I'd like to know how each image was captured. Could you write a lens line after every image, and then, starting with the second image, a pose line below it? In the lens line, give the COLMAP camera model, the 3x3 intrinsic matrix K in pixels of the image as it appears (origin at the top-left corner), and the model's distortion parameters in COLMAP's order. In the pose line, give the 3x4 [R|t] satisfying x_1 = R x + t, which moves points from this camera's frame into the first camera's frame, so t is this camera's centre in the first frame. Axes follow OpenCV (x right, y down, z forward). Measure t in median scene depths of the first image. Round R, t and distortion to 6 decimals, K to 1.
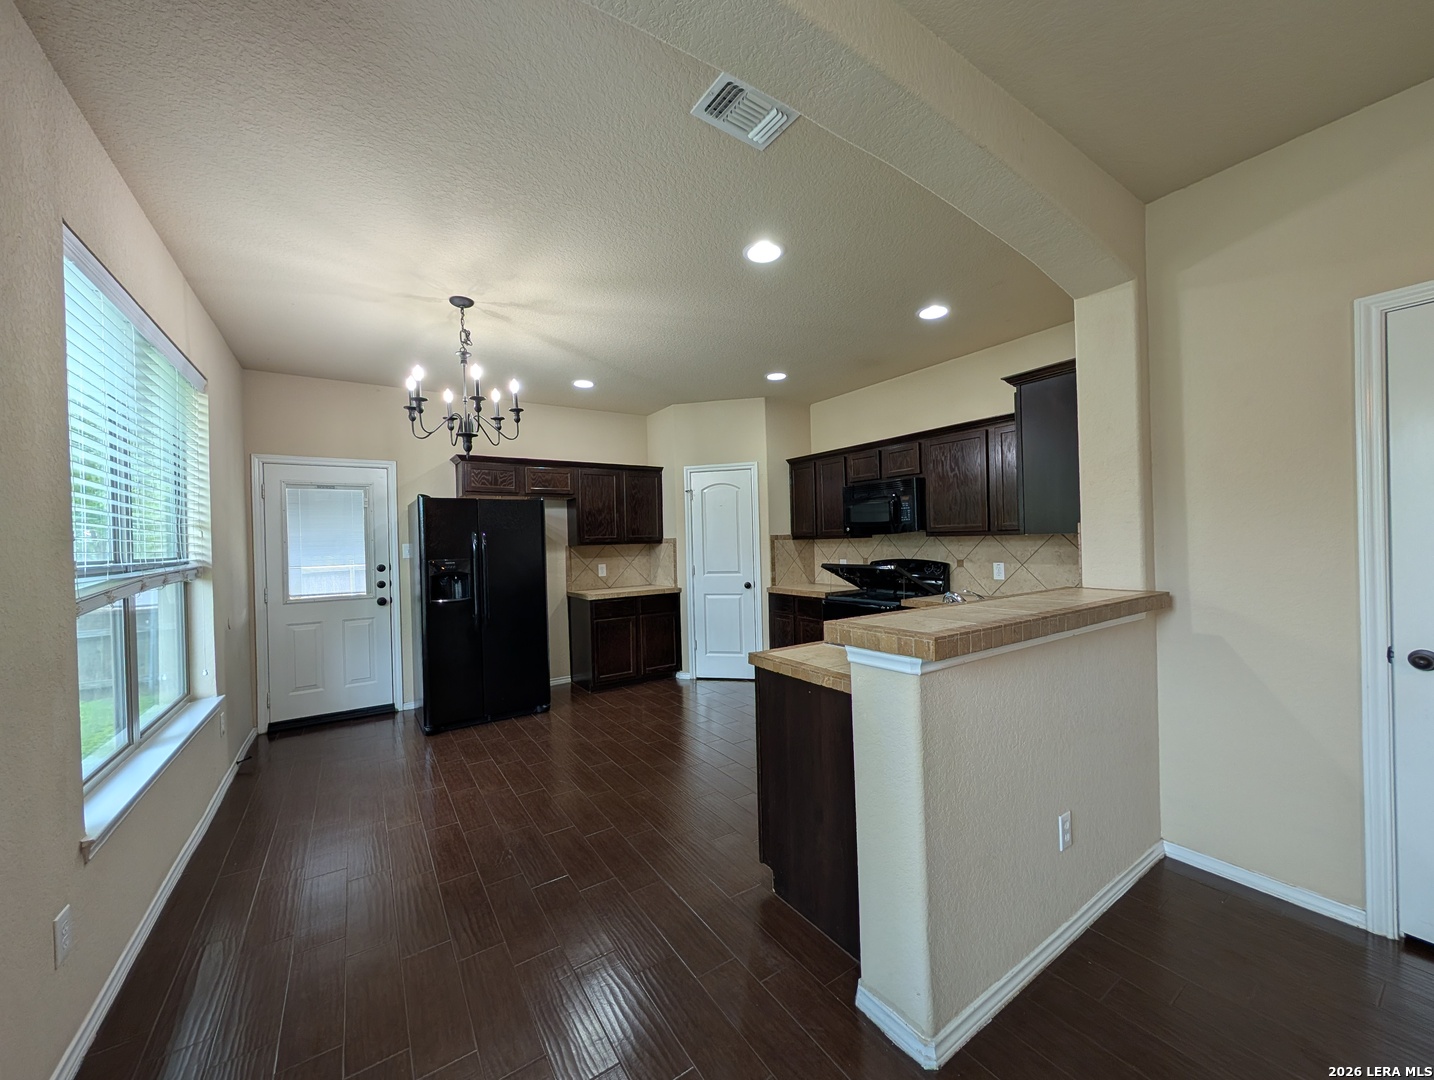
lens RADIAL K [[543.0, 0, 719.2], [0, 543.0, 540.3], [0, 0, 1]] dist [0.000871, 0.000380]
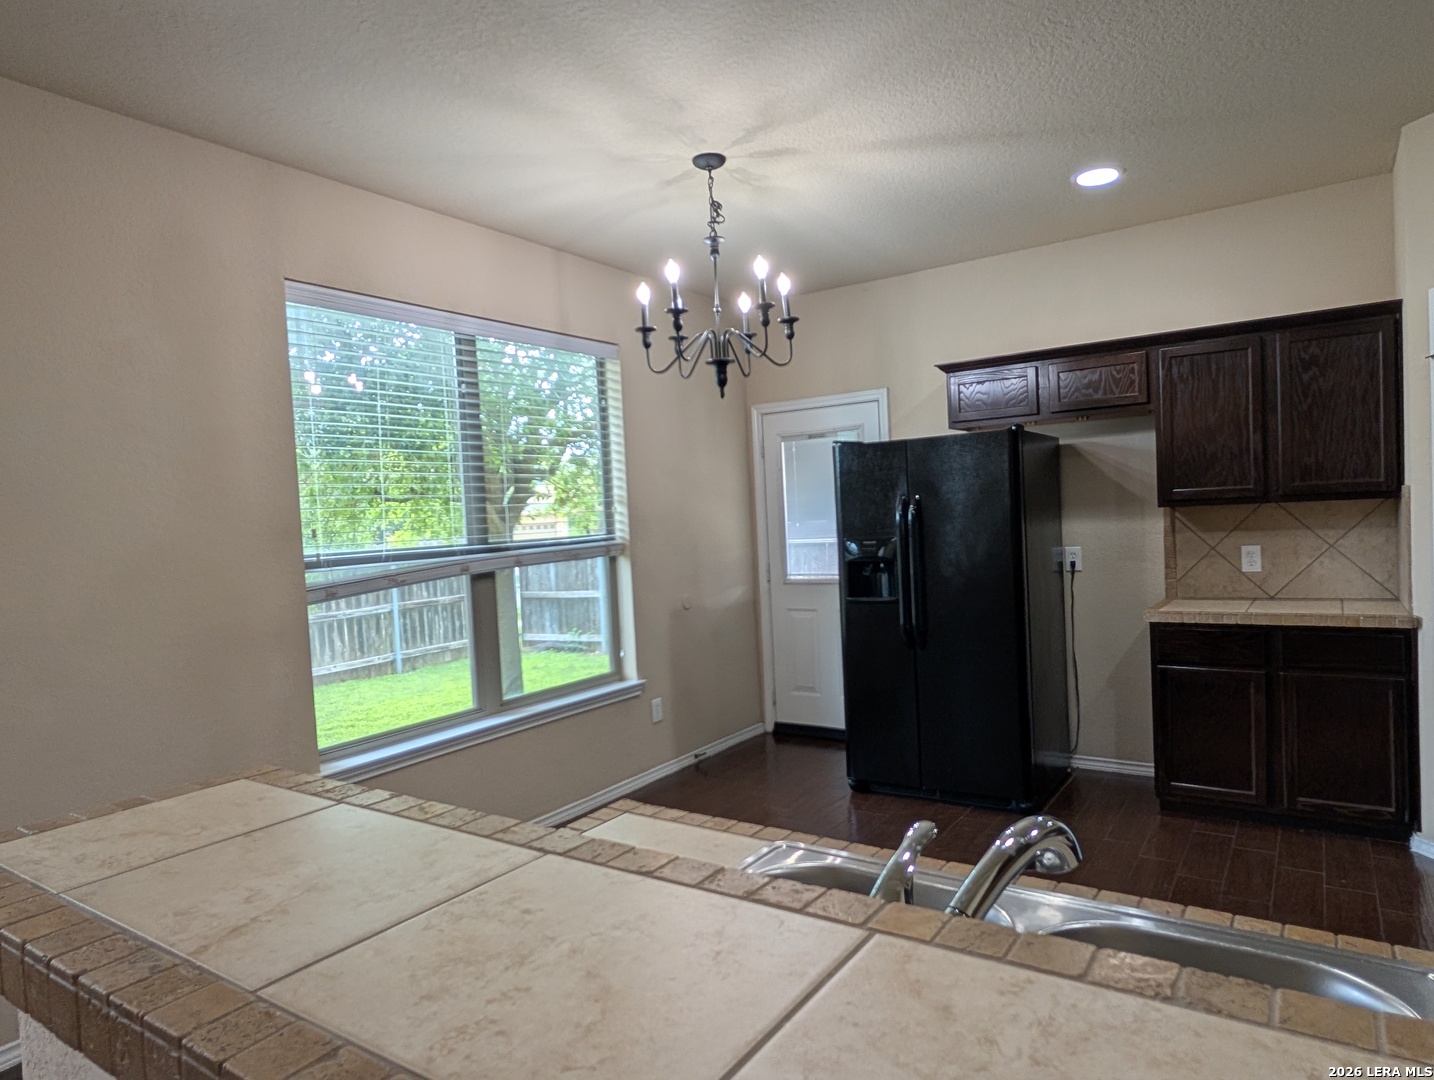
lens RADIAL K [[880.3, 0, 734.6], [0, 880.3, 546.5], [0, 0, 1]] dist [-0.000040, -0.000758]
pose [[0.383882, 0.040922, -0.922475, 0.375675], [0.040937, 0.997281, 0.061276, -0.022413], [0.922474, -0.061286, 0.381163, 0.401312]]
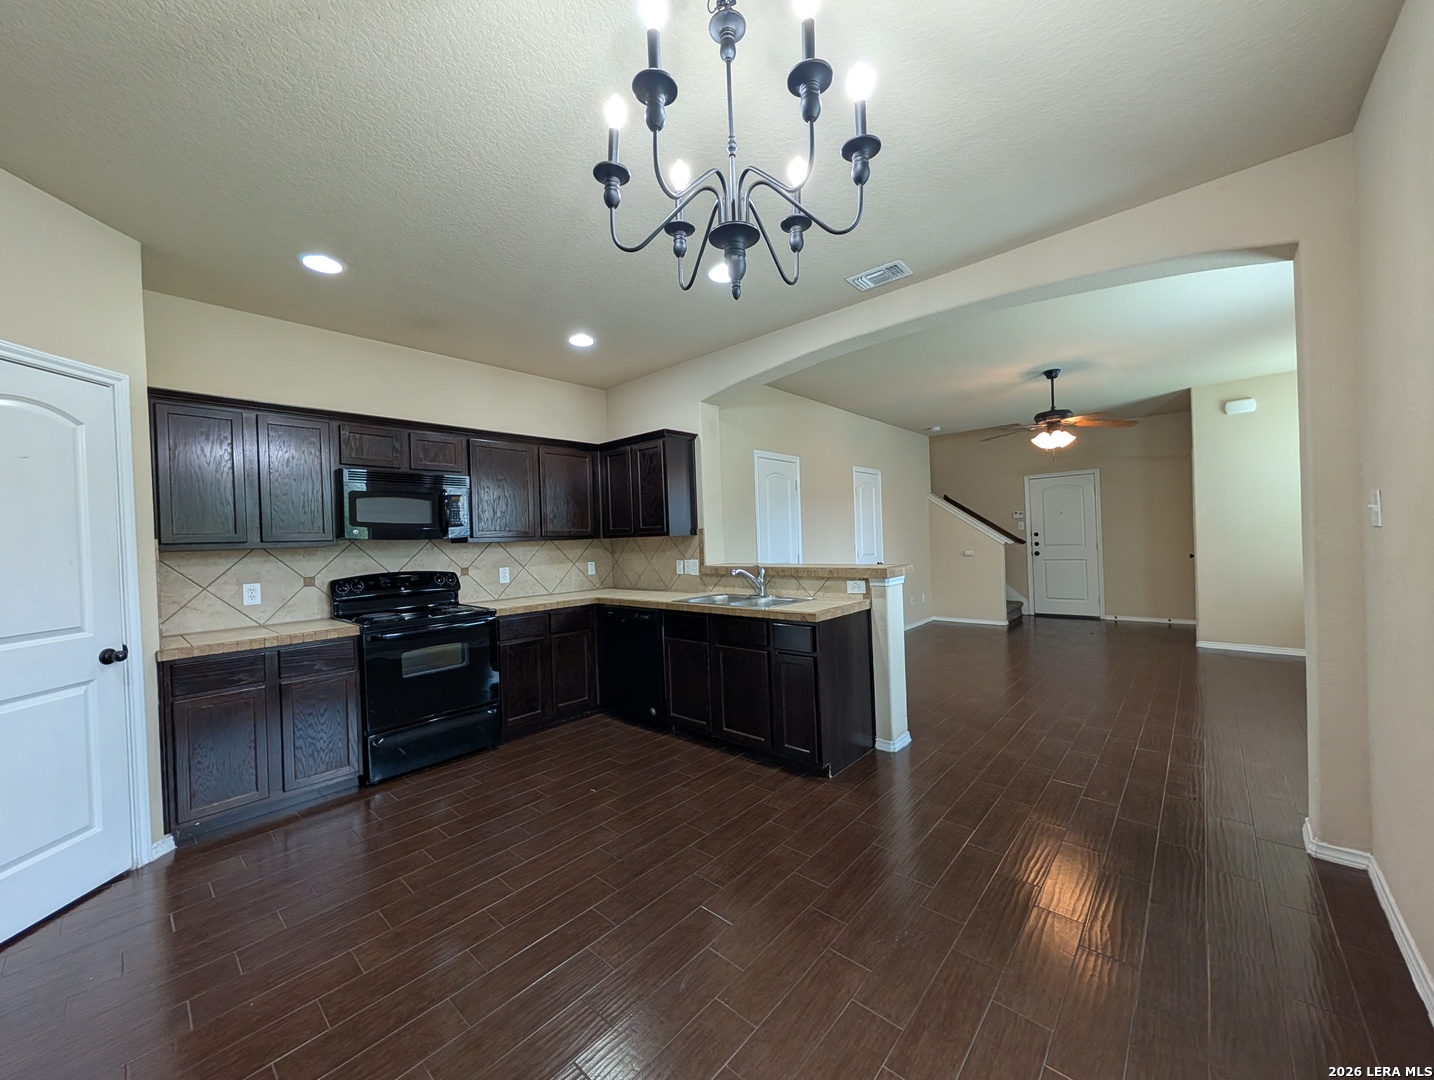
lens RADIAL K [[543.0, 0, 719.2], [0, 543.0, 540.3], [0, 0, 1]] dist [0.000871, 0.000380]
pose [[-0.248886, 0.028926, 0.968101, -0.572872], [0.039870, 0.999013, -0.019599, 0.023086], [-0.967712, 0.033721, -0.249793, 0.763914]]
